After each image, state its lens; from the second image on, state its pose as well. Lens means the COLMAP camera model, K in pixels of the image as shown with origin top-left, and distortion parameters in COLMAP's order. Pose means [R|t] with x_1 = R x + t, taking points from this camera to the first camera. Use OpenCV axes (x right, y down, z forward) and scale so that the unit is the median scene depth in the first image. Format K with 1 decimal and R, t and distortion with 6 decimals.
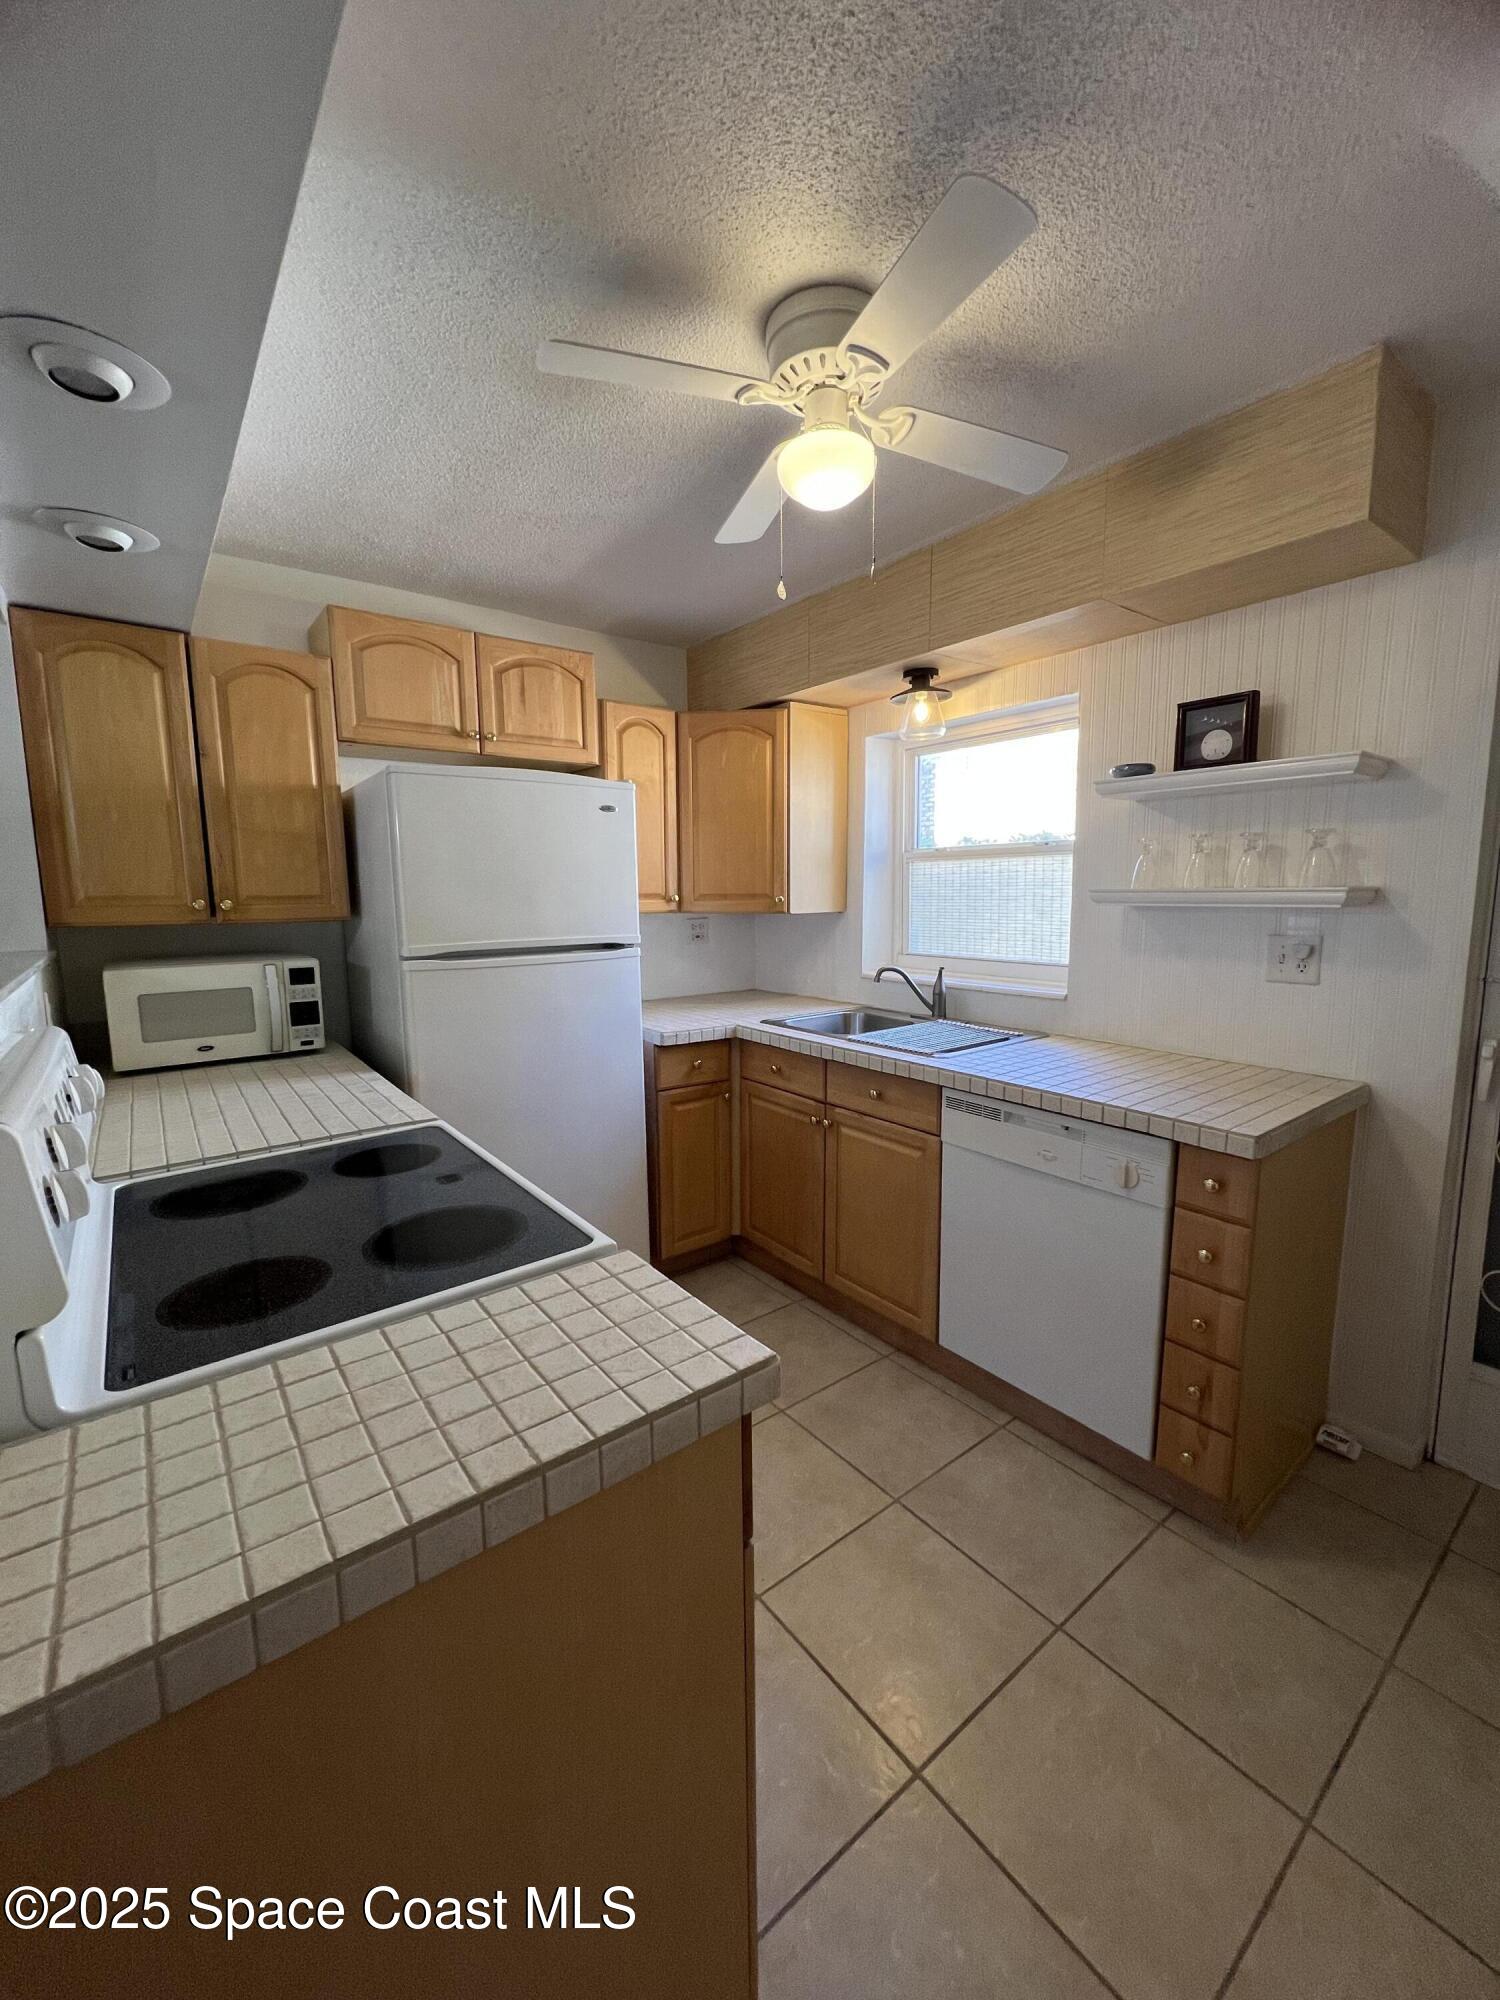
lens RADIAL K [[804.1, 0, 748.1], [0, 804.1, 995.8], [0, 0, 1]] dist [0.000118, 0.000338]
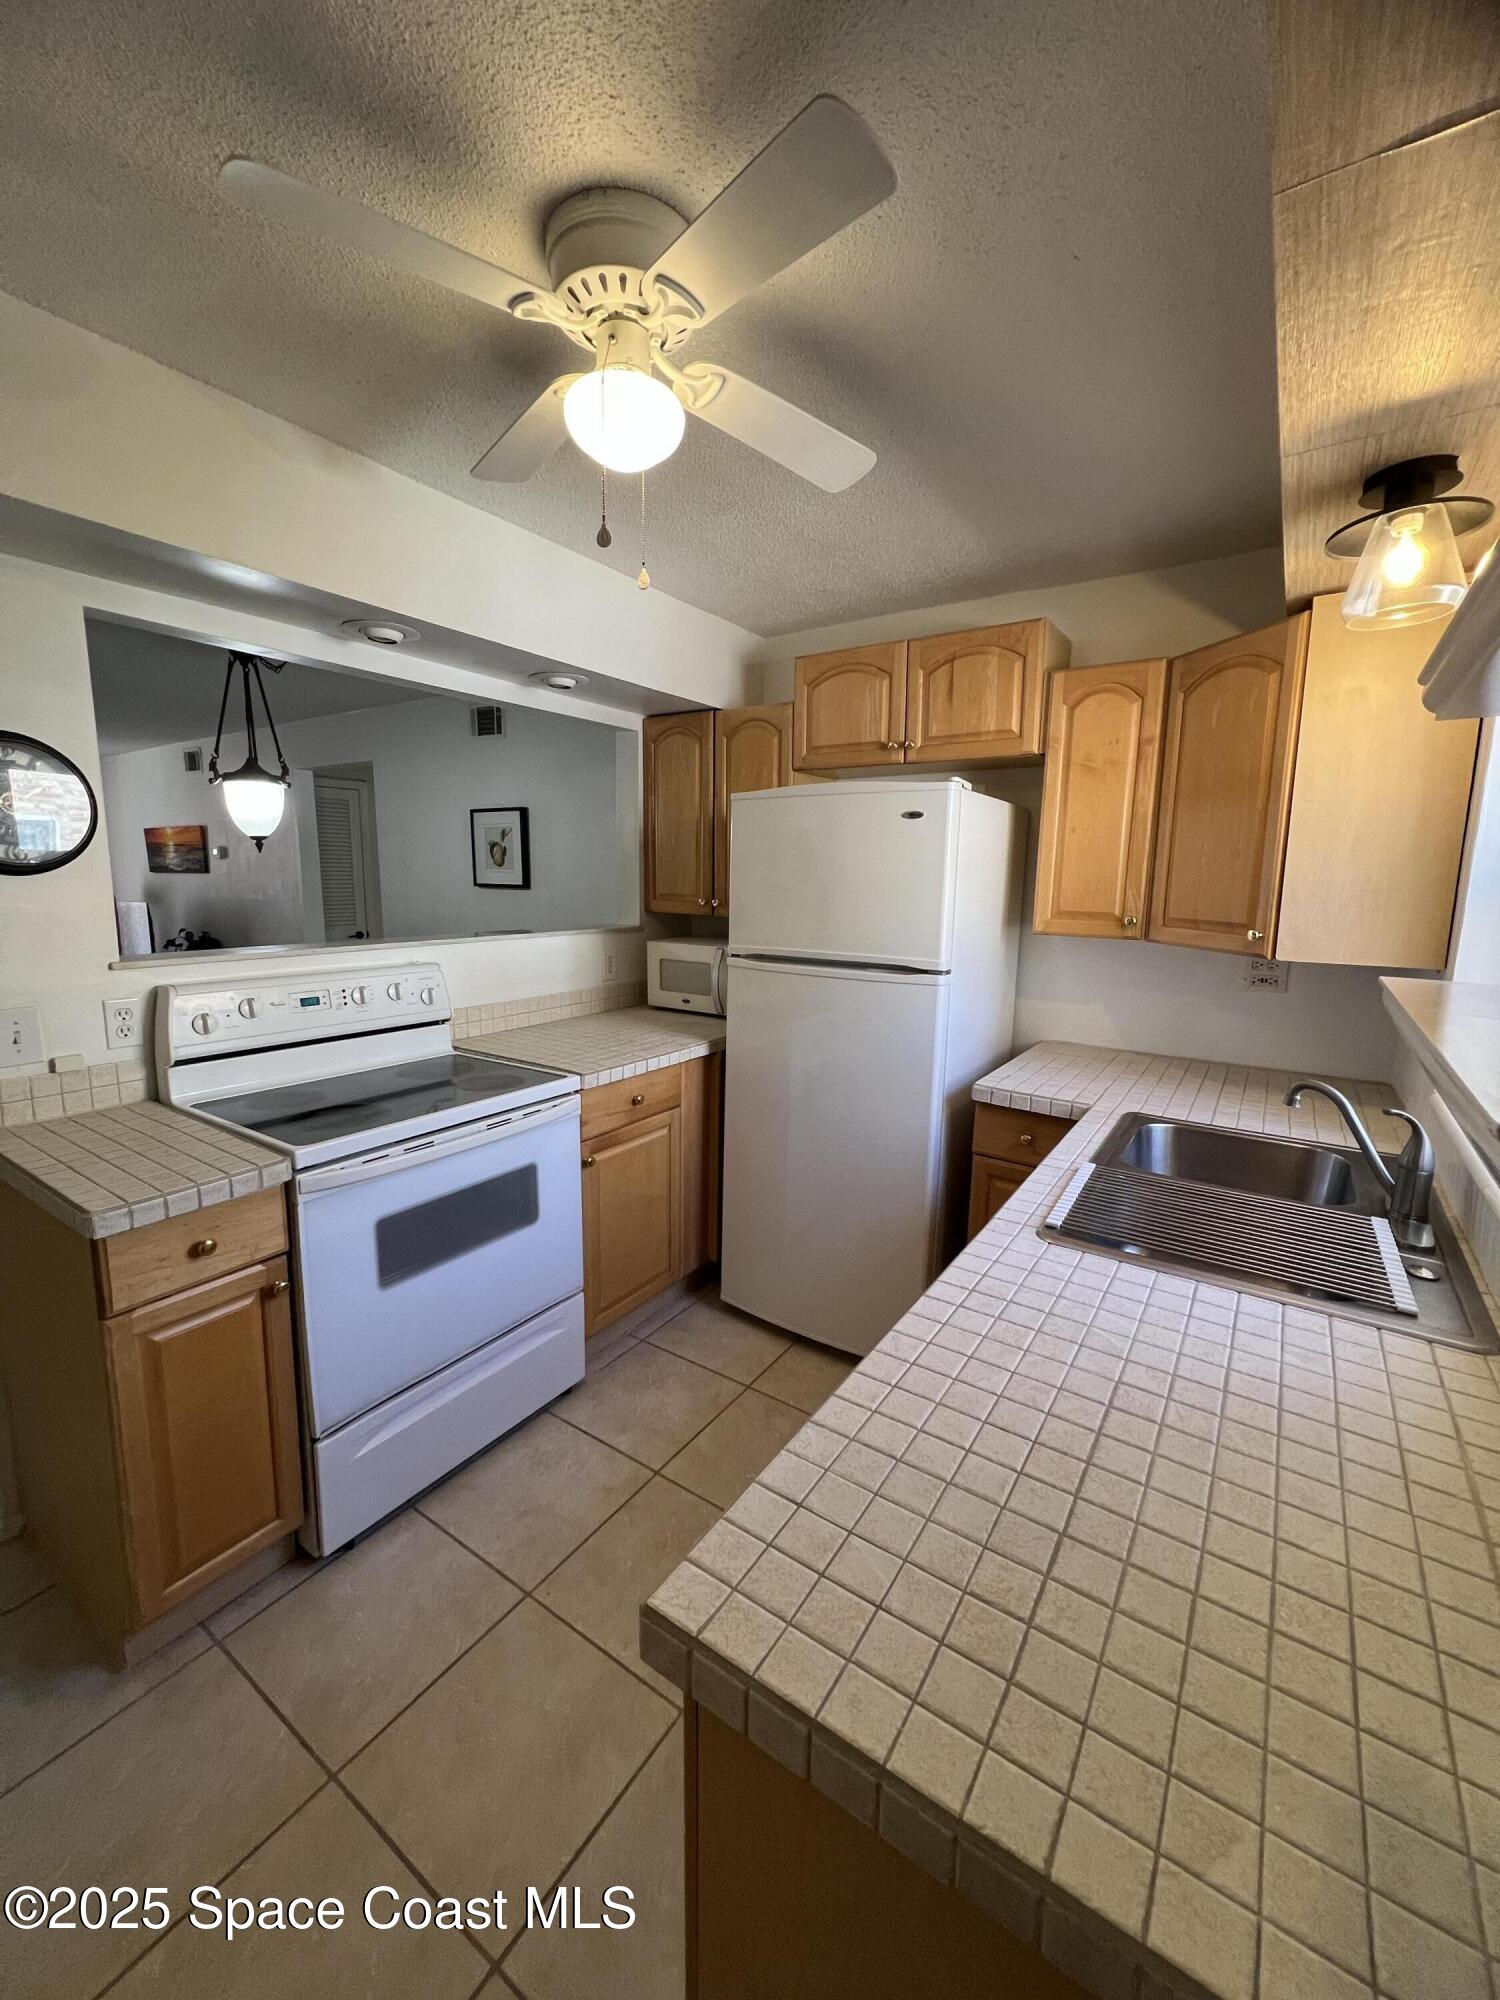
lens RADIAL K [[804.1, 0, 747.8], [0, 804.1, 994.0], [0, 0, 1]] dist [0.000118, 0.000338]
pose [[0.314492, 0.158071, -0.936007, 0.719343], [-0.144394, 0.982530, 0.117412, -0.135045], [0.938214, 0.098229, 0.331822, 0.640246]]
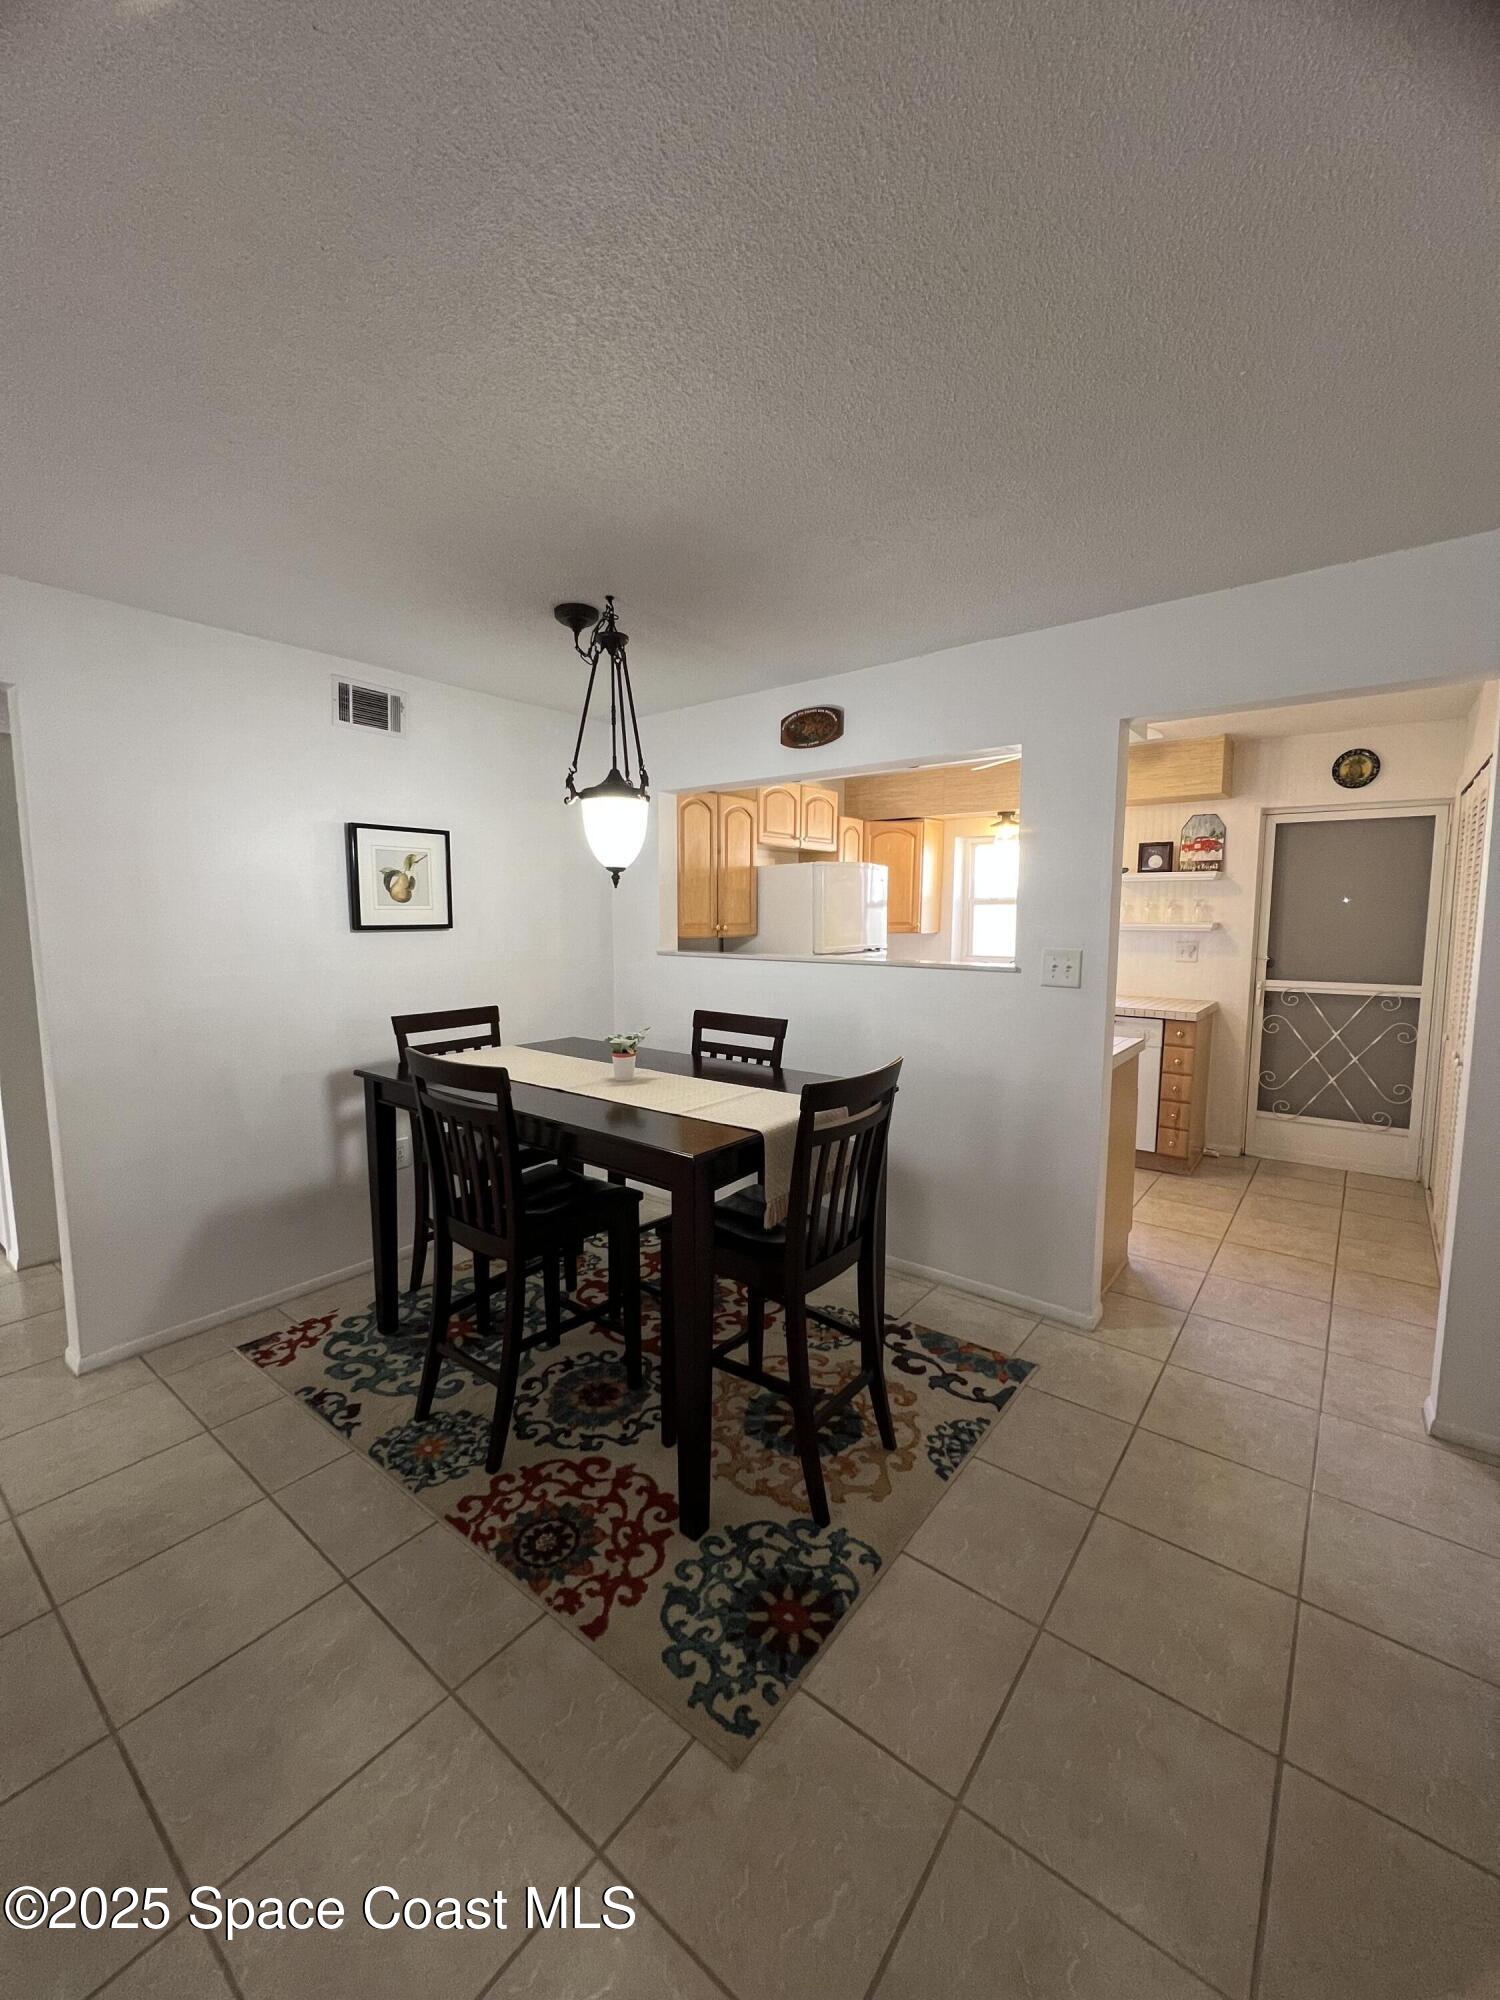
lens RADIAL K [[804.1, 0, 749.7], [0, 804.1, 998.7], [0, 0, 1]] dist [0.000118, 0.000338]
pose [[0.969568, -0.016905, 0.244239, -1.127158], [0.023656, 0.999414, -0.024732, 0.116848], [-0.243678, 0.029757, 0.969400, -0.961218]]
